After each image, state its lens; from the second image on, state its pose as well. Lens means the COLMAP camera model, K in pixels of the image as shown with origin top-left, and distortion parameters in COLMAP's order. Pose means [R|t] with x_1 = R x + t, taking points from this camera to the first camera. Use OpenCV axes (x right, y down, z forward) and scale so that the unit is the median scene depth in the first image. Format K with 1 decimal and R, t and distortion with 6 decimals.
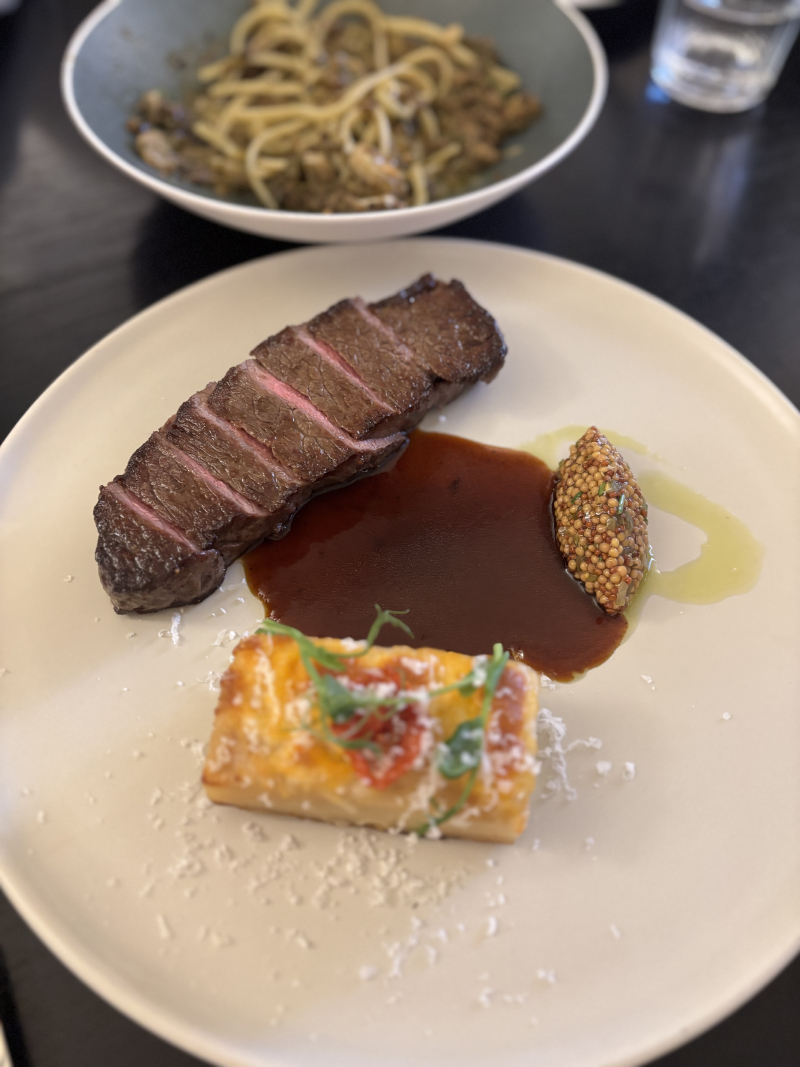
lens RADIAL K [[818.4, 0, 400.0], [0, 818.4, 533.5], [0, 0, 1]] dist [-0.032044, 0.037340]
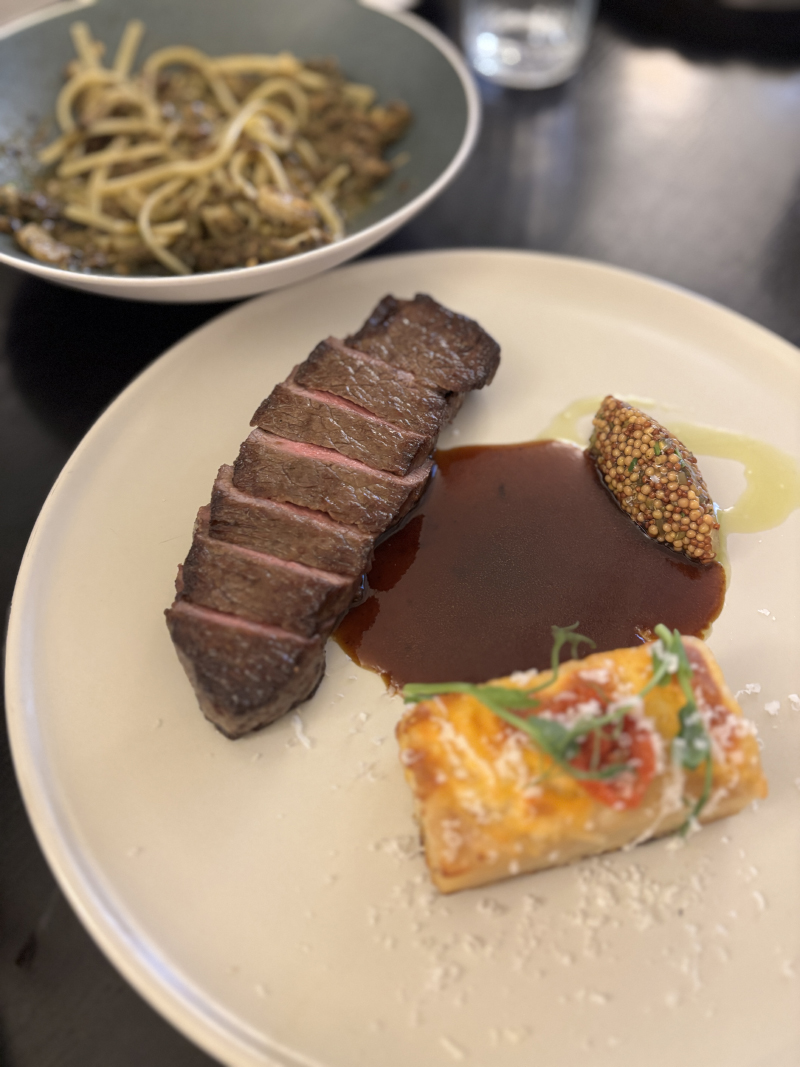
lens RADIAL K [[818.4, 0, 400.0], [0, 818.4, 533.5], [0, 0, 1]] dist [-0.032044, 0.037340]
pose [[0.929488, -0.310394, 0.199265, -0.275665], [0.316450, 0.948608, 0.001534, -0.056826], [-0.189501, 0.061631, 0.979944, 0.081129]]
